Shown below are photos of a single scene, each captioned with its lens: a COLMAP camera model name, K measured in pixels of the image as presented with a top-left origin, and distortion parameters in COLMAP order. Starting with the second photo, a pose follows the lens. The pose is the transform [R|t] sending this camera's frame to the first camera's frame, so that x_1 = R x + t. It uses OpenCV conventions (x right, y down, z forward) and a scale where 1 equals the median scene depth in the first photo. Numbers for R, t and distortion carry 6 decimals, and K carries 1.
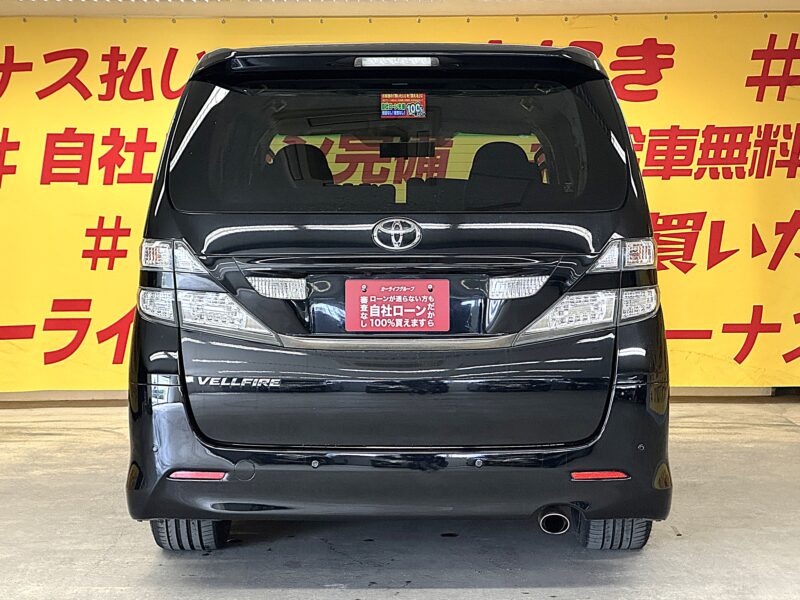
lens RADIAL K [[1771.8, 0, 400.0], [0, 1771.8, 300.0], [0, 0, 1]] dist [0.084625, 0.650725]
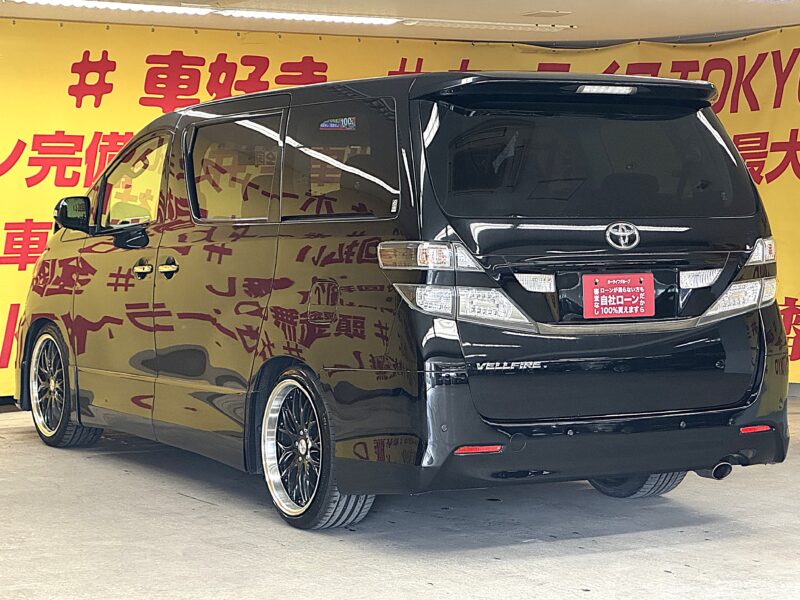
lens RADIAL K [[1823.0, 0, 400.0], [0, 1823.0, 300.0], [0, 0, 1]] dist [0.084688, 0.855674]
pose [[0.862567, -0.024136, 0.505367, -0.745494], [0.025462, 0.999667, 0.004284, -0.002878], [-0.505302, 0.009172, 0.862894, 0.019784]]
